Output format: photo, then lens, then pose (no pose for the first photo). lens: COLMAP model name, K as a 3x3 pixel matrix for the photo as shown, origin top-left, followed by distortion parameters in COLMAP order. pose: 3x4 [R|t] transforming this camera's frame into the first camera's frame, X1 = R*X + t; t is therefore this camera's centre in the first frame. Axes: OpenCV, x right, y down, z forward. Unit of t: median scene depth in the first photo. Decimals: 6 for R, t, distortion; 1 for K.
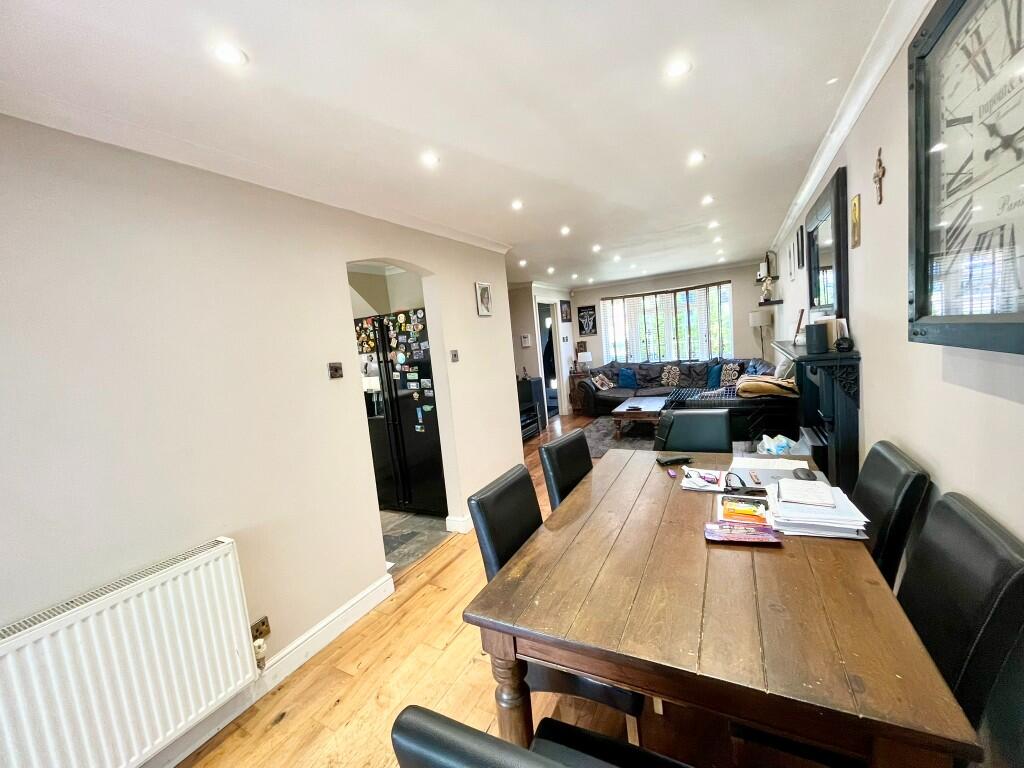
lens RADIAL K [[415.6, 0, 506.8], [0, 415.6, 384.5], [0, 0, 1]] dist [-0.001263, 0.001131]
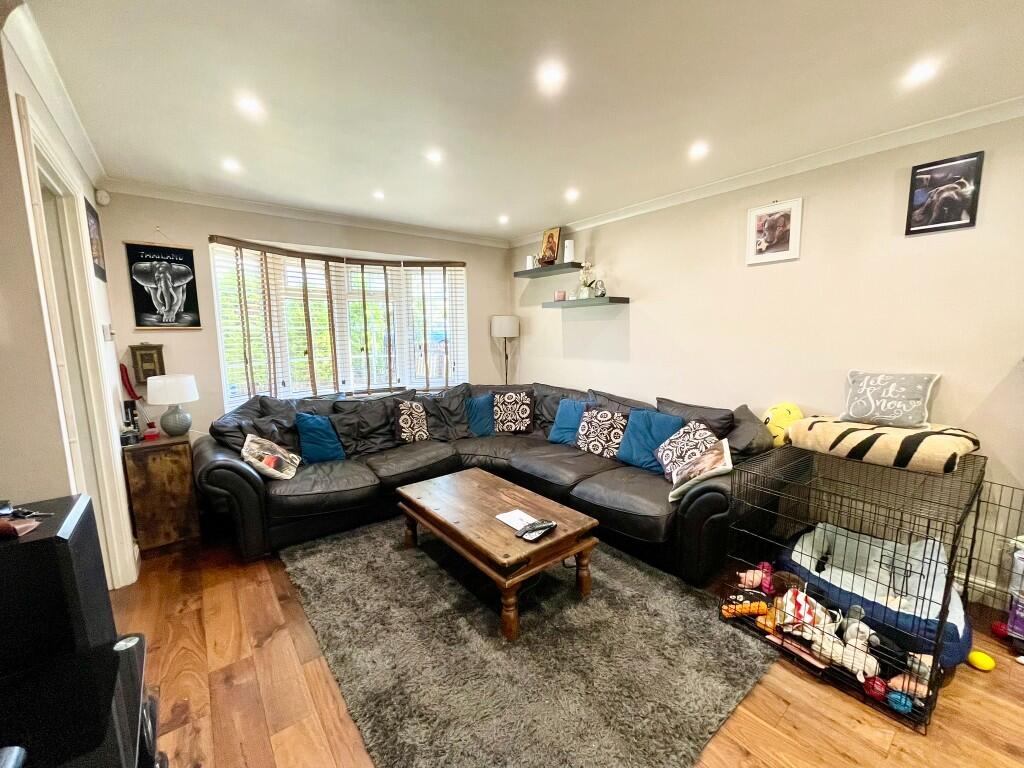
lens RADIAL K [[415.6, 0, 512.9], [0, 415.6, 385.4], [0, 0, 1]] dist [-0.001263, 0.001131]
pose [[0.378233, -0.029528, 0.925240, -0.027977], [0.070698, 0.997493, 0.002933, -0.052027], [-0.923007, 0.064304, 0.379372, 0.623936]]
